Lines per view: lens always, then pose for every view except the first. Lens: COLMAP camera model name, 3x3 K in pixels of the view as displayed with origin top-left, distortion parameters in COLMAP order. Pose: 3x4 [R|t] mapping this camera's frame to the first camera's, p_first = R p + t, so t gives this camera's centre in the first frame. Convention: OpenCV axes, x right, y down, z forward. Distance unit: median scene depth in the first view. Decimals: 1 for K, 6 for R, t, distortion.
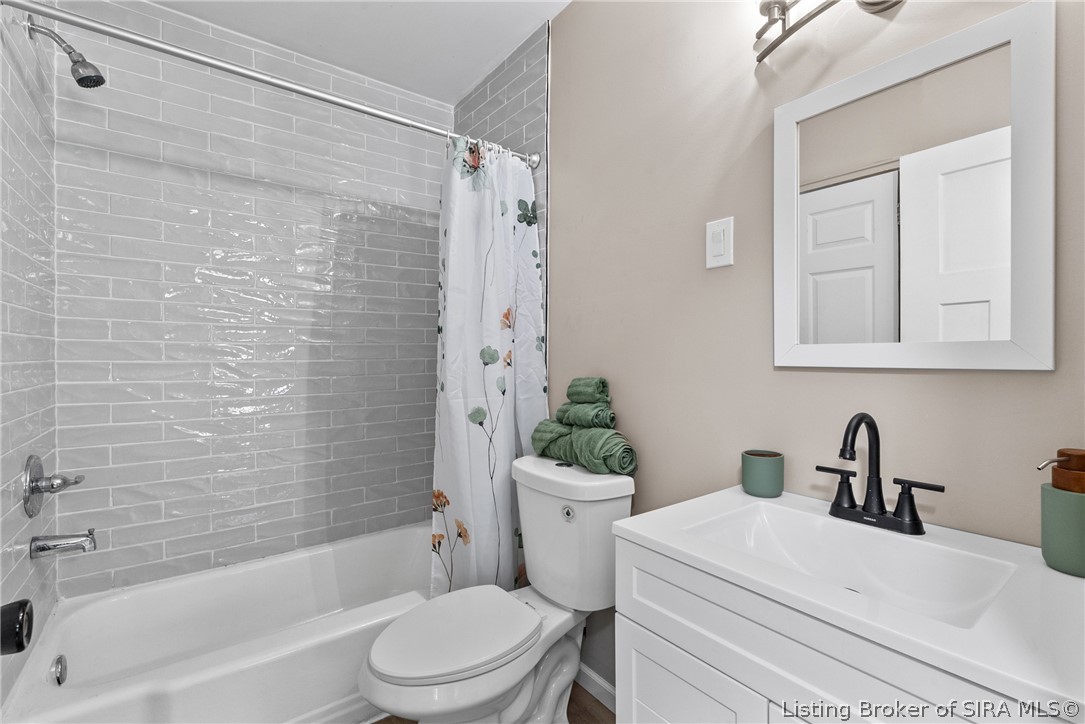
lens RADIAL K [[486.3, 0, 542.1], [0, 486.3, 360.1], [0, 0, 1]] dist [-0.005448, 0.000420]
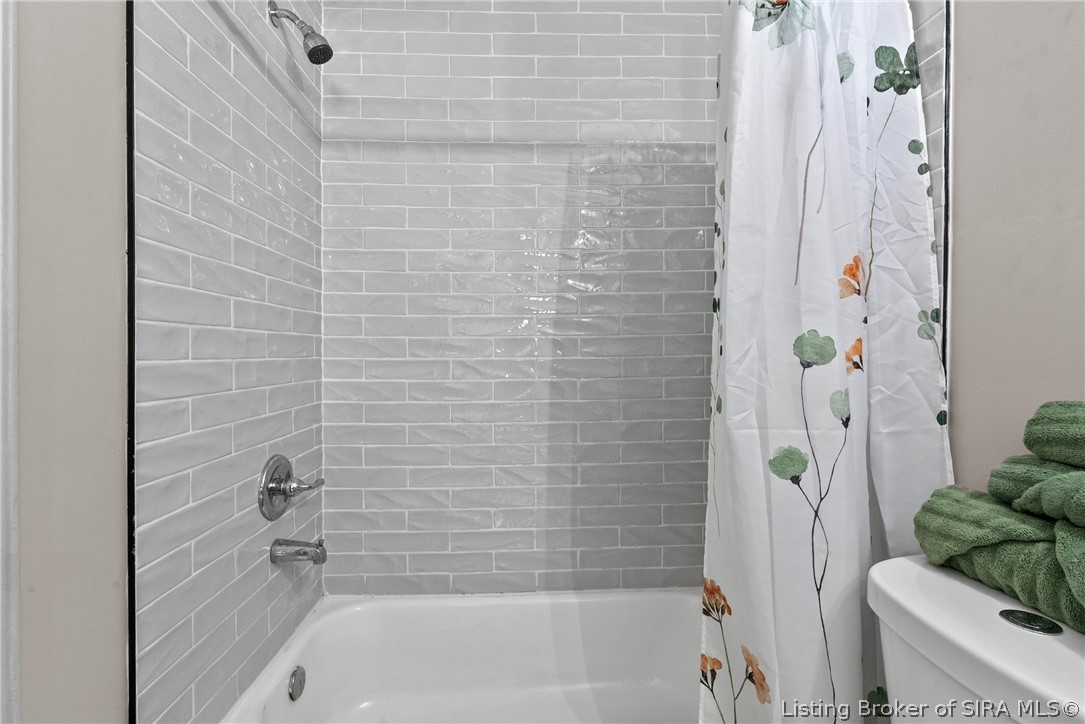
lens RADIAL K [[486.3, 0, 537.6], [0, 486.3, 360.3], [0, 0, 1]] dist [-0.005448, 0.000420]
pose [[0.822864, 0.003906, -0.568225, -0.054481], [-0.001020, 0.999985, 0.005398, 0.000516], [0.568238, -0.003862, 0.822856, 0.391368]]
